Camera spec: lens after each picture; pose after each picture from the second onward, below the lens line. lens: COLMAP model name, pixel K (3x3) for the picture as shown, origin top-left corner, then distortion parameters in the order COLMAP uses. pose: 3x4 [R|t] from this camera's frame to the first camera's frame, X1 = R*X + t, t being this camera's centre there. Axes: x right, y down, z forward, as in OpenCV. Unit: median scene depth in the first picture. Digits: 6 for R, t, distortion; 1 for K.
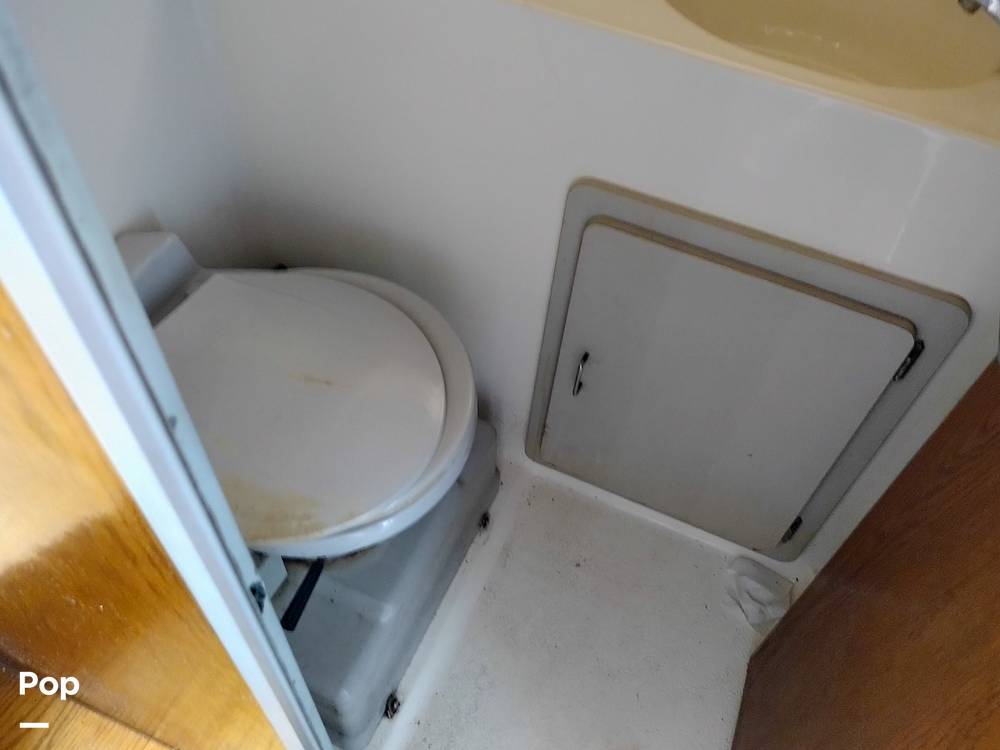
lens RADIAL K [[862.4, 0, 504.7], [0, 862.4, 377.4], [0, 0, 1]] dist [0.093050, -0.183802]
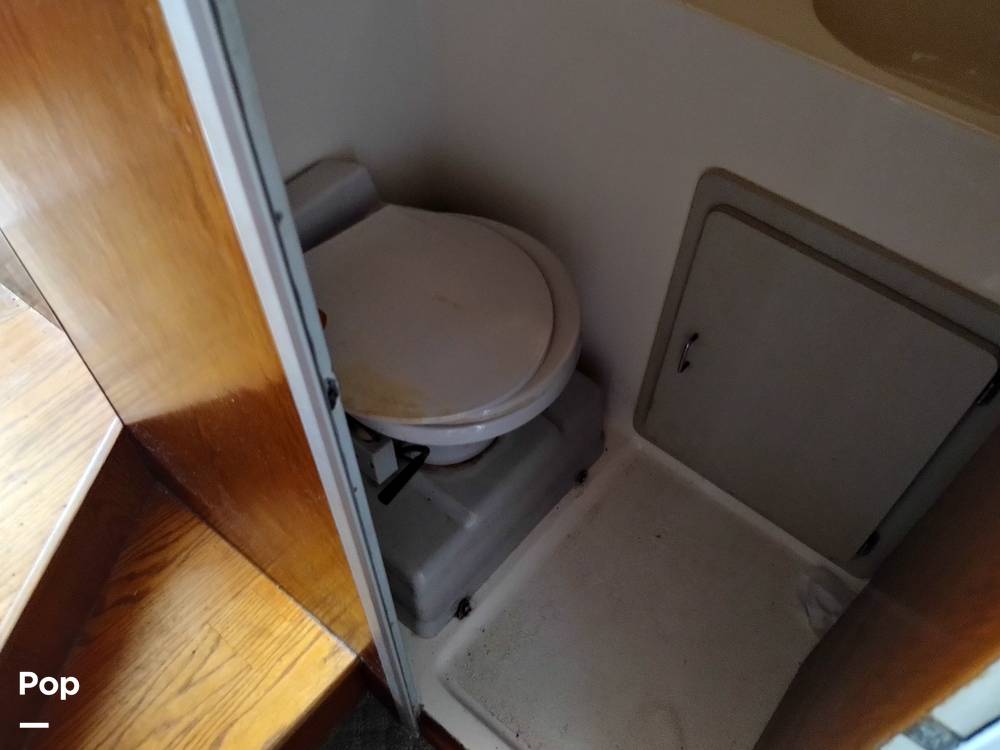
lens RADIAL K [[862.4, 0, 504.7], [0, 862.4, 377.4], [0, 0, 1]] dist [0.093050, -0.183802]
pose [[0.957486, 0.196908, -0.210825, 0.104188], [-0.200555, 0.979674, 0.004156, 0.068275], [0.207358, 0.038302, 0.977515, -0.108898]]
